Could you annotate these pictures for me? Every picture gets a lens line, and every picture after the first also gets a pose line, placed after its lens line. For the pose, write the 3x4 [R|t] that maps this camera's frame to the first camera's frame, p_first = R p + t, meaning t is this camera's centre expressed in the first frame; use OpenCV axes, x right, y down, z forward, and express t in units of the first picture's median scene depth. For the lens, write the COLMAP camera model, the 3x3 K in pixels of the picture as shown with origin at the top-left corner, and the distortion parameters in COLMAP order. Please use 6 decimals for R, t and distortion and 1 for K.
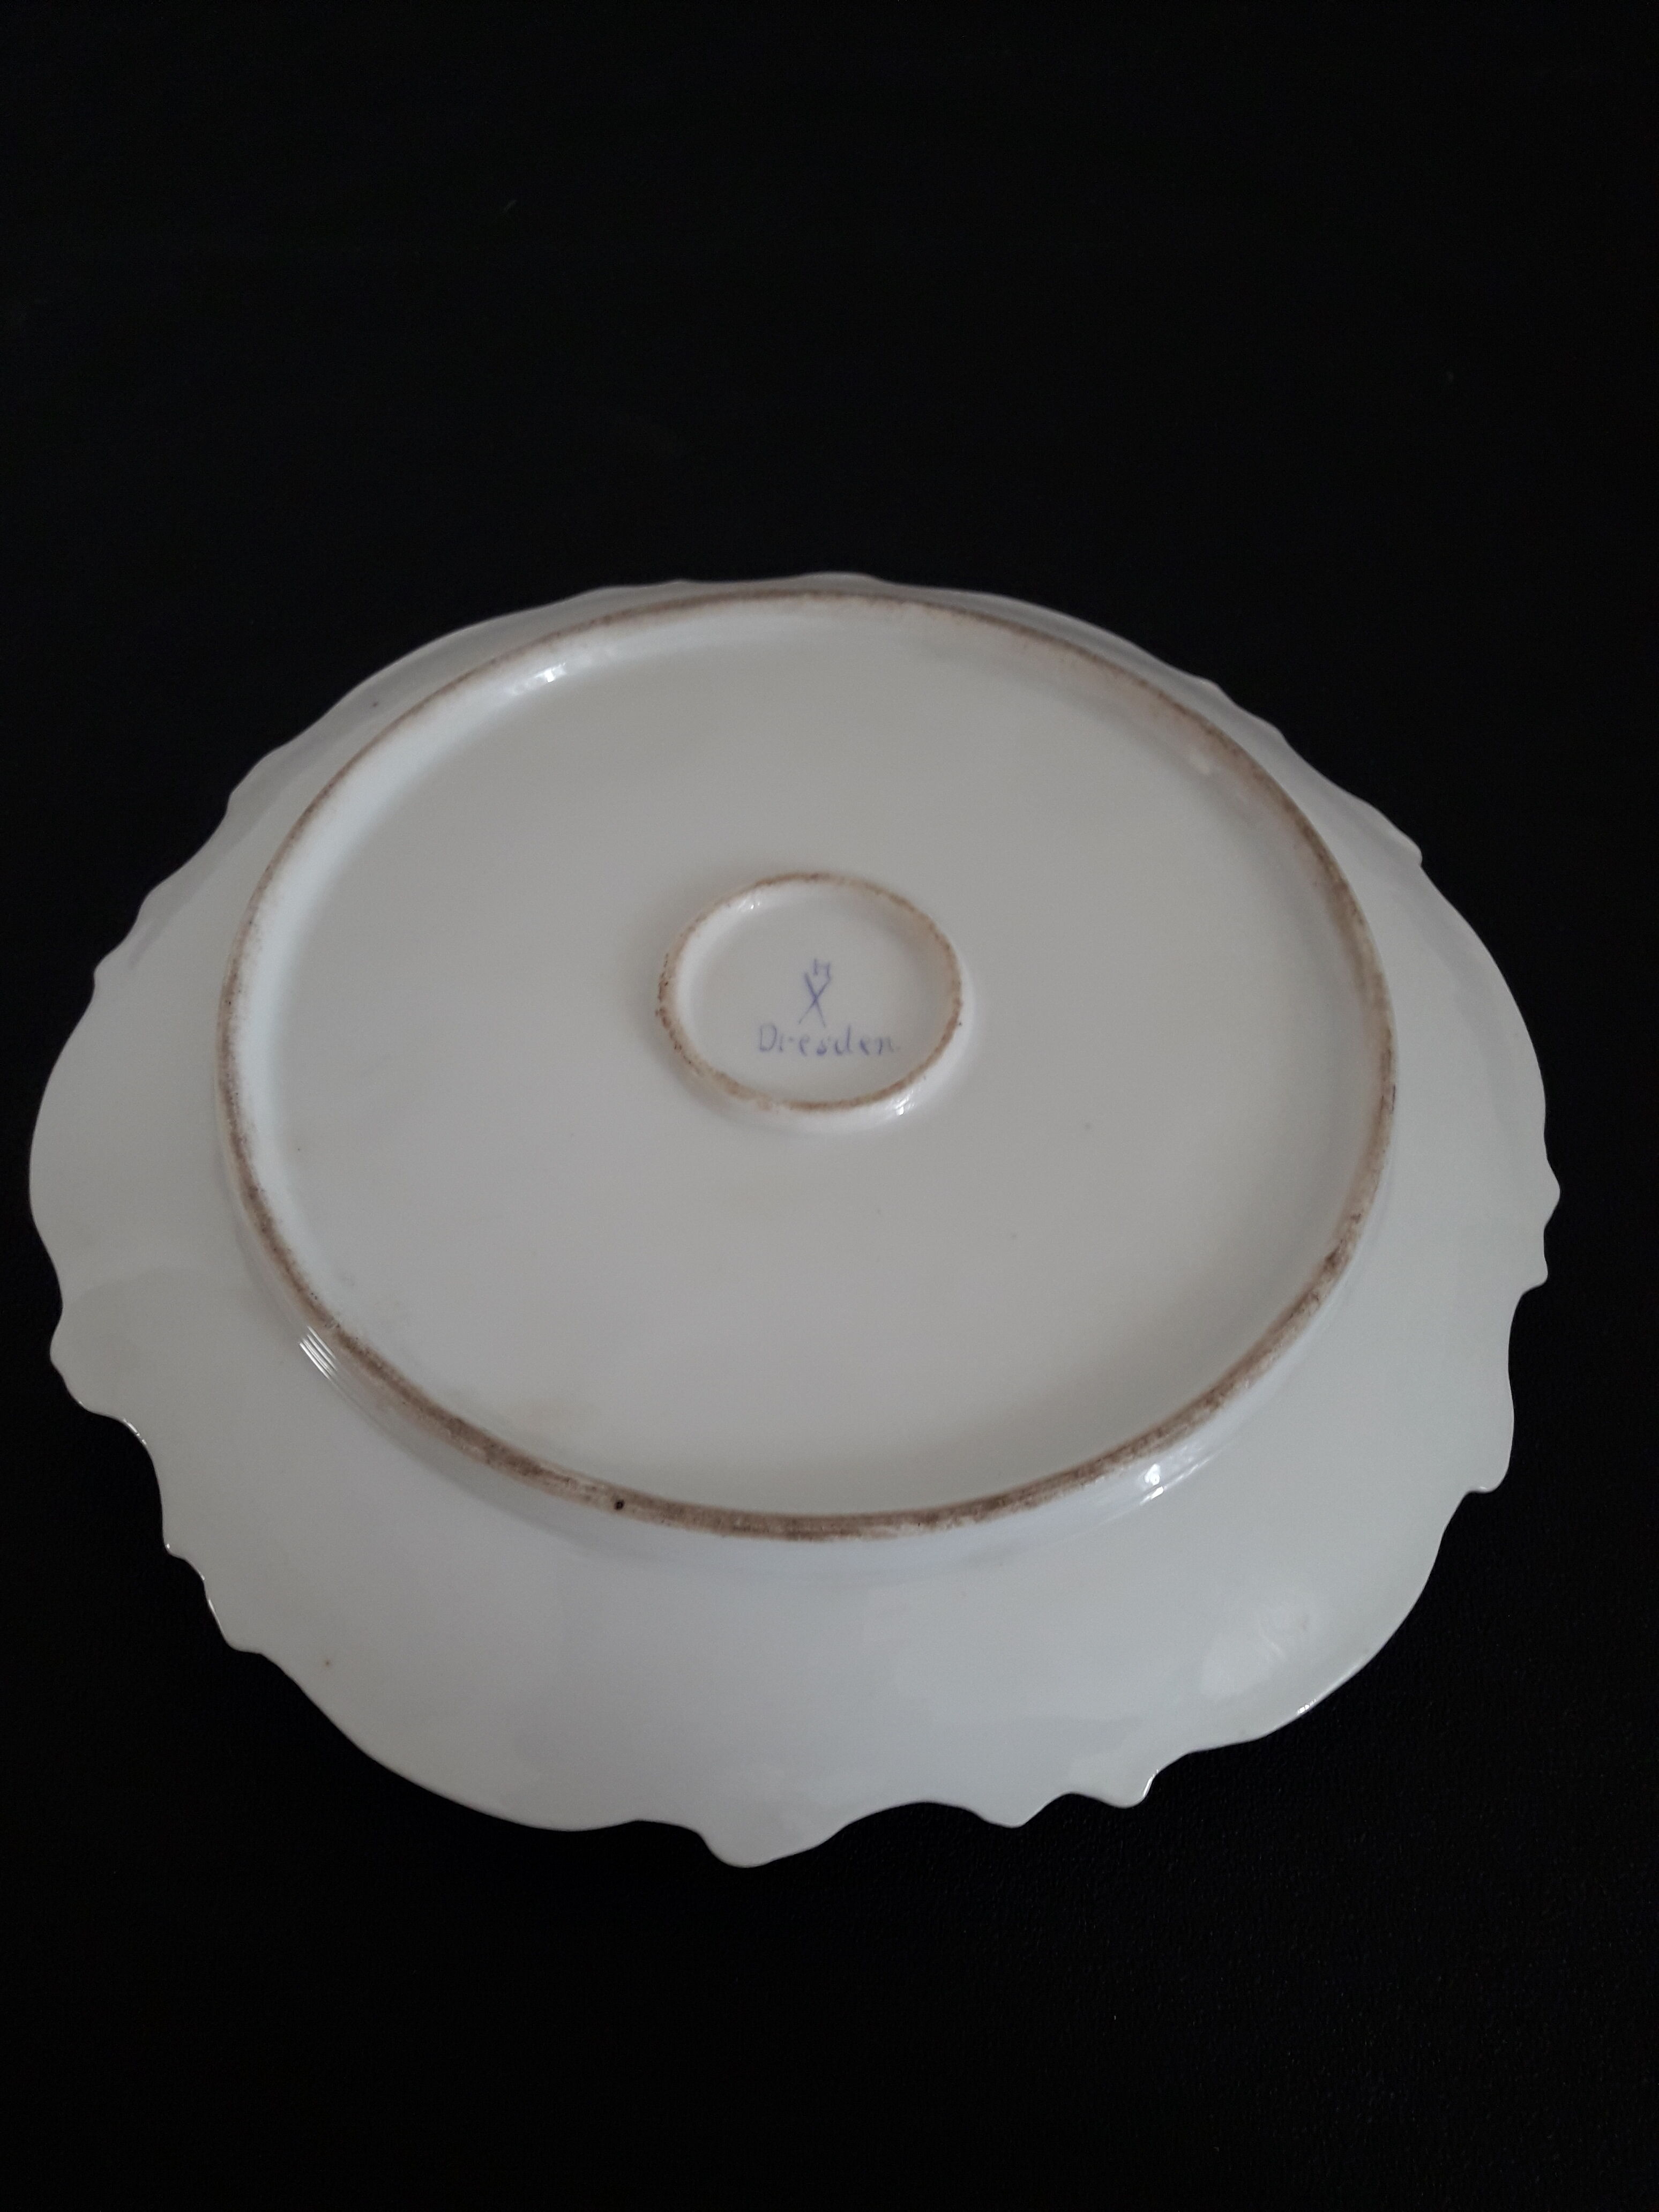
lens RADIAL K [[1804.8, 0, 828.3], [0, 1804.8, 1105.9], [0, 0, 1]] dist [-0.009581, -0.004090]
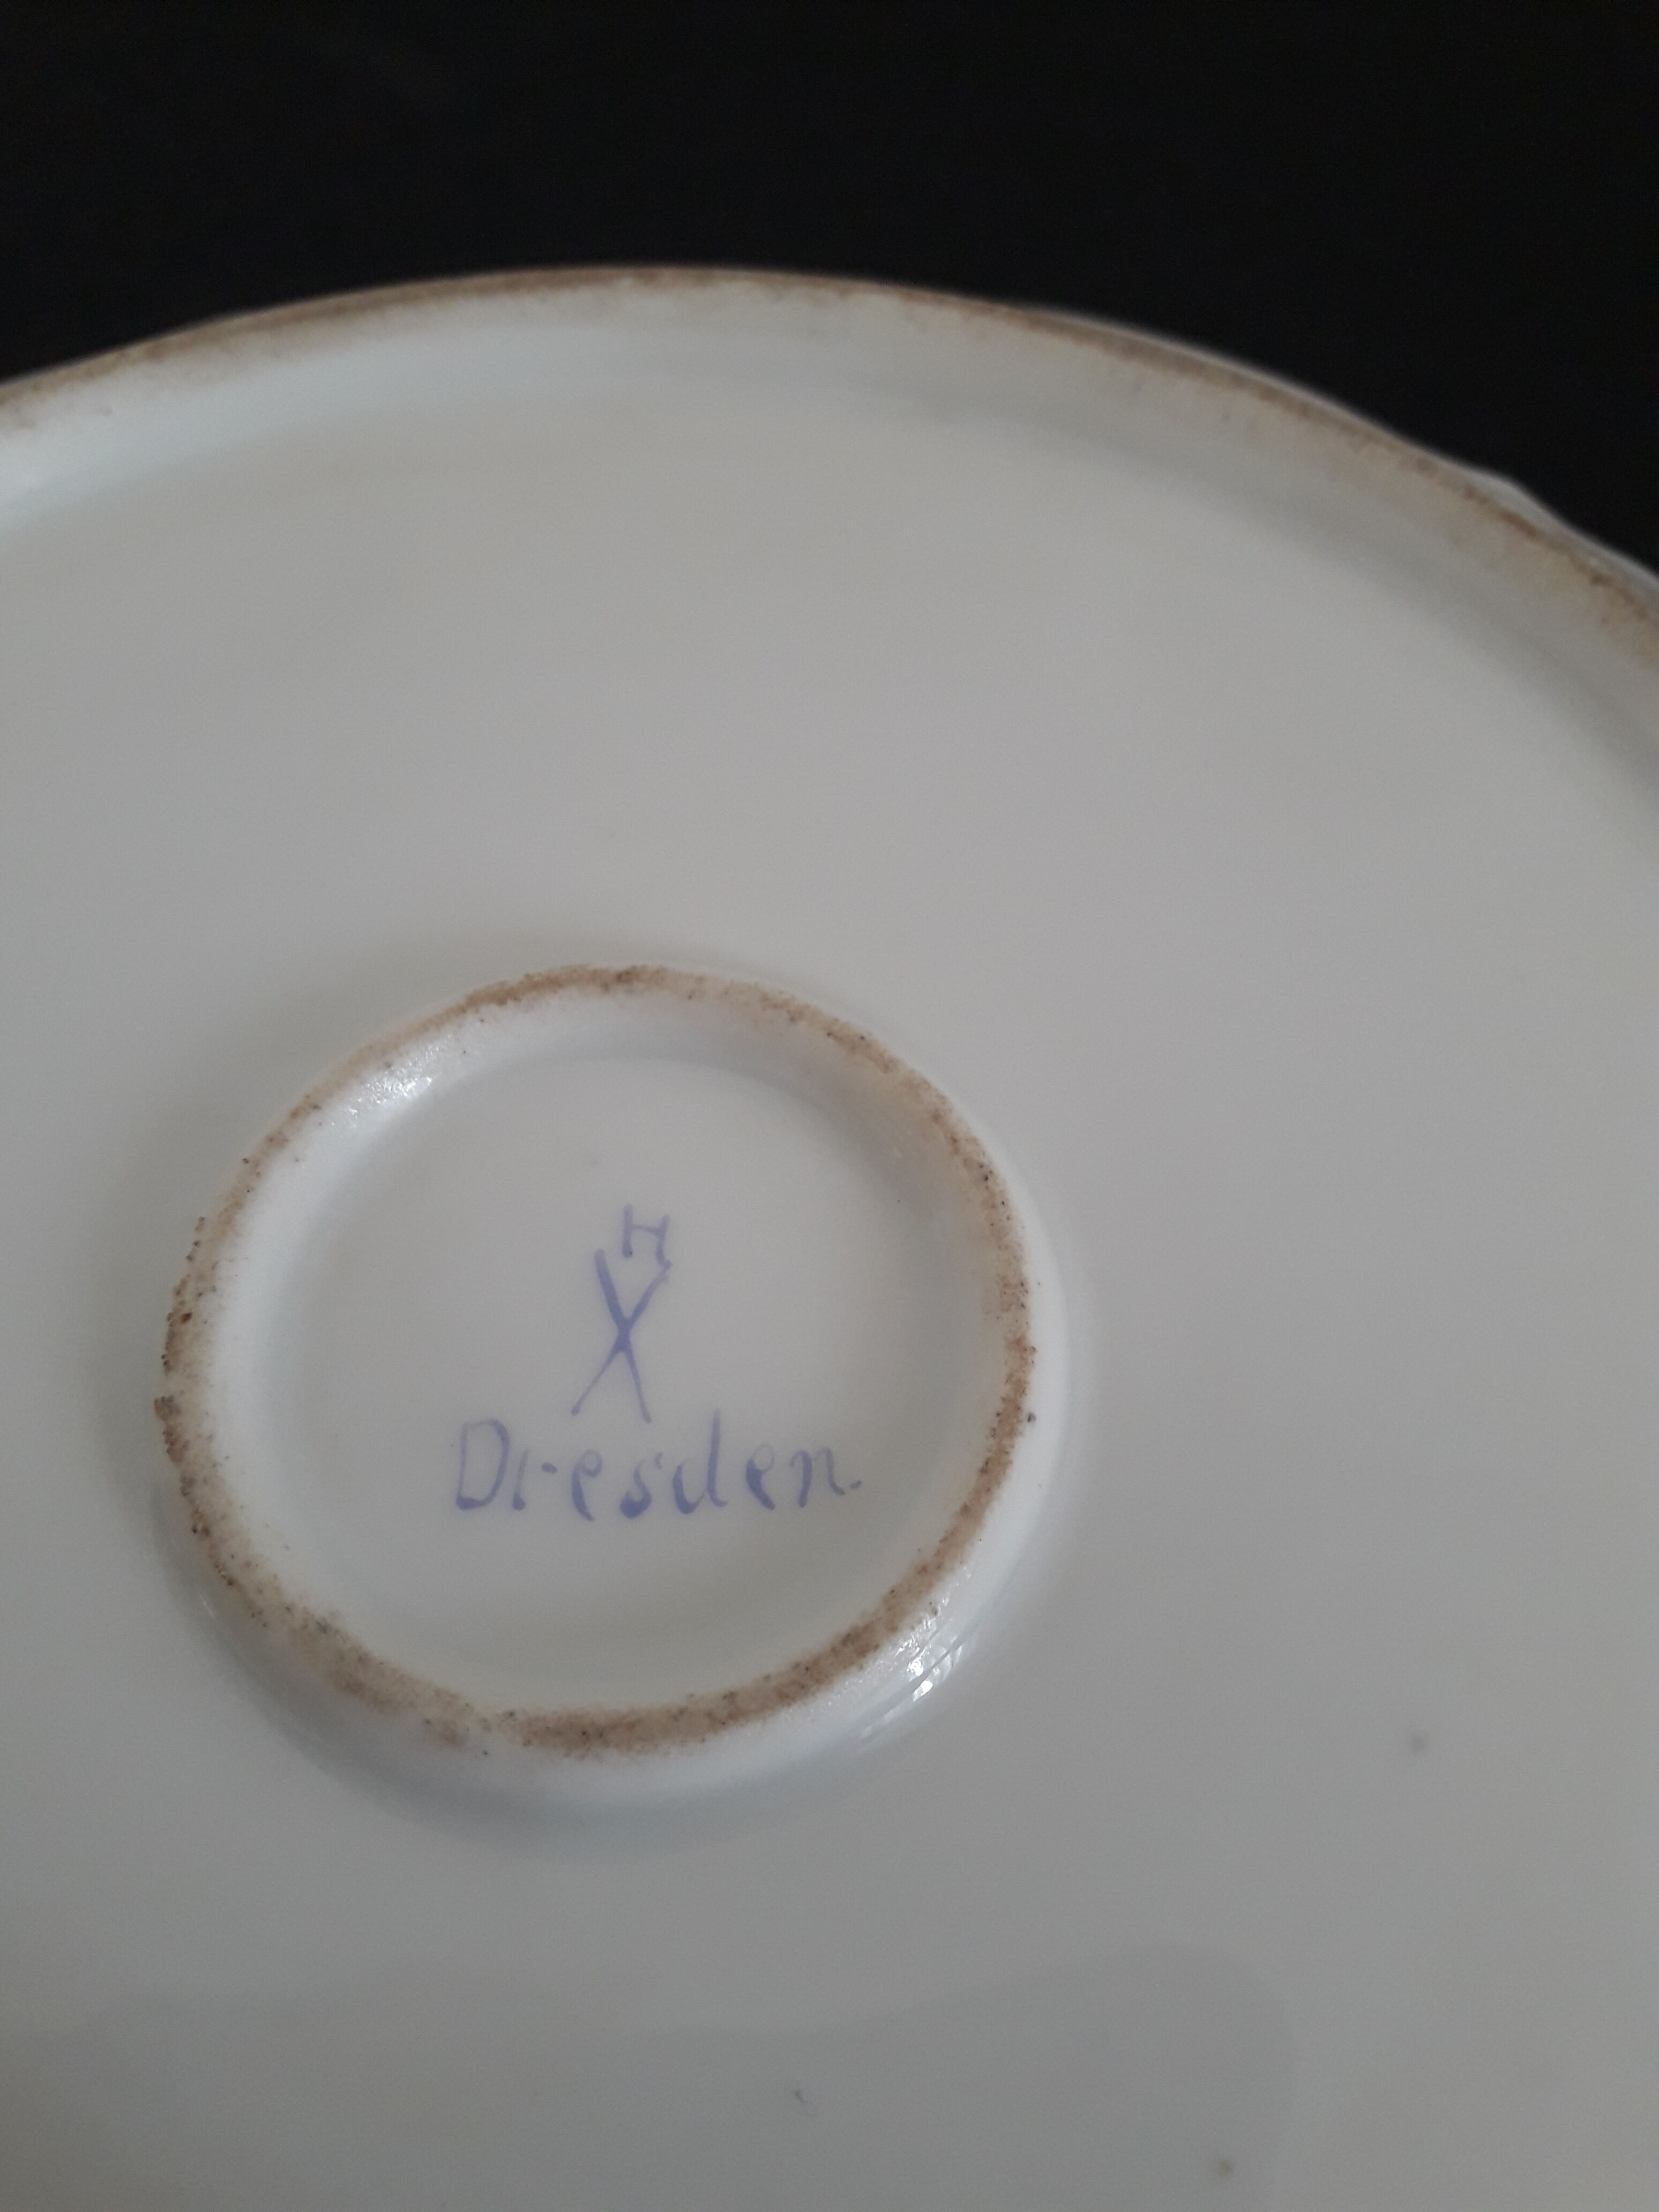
lens RADIAL K [[1804.8, 0, 831.4], [0, 1804.8, 1105.8], [0, 0, 1]] dist [-0.009581, -0.004090]
pose [[0.999580, -0.019614, 0.021328, 0.028037], [0.018716, 0.998961, 0.041551, -0.120217], [-0.022121, -0.041135, 0.998909, 0.647774]]
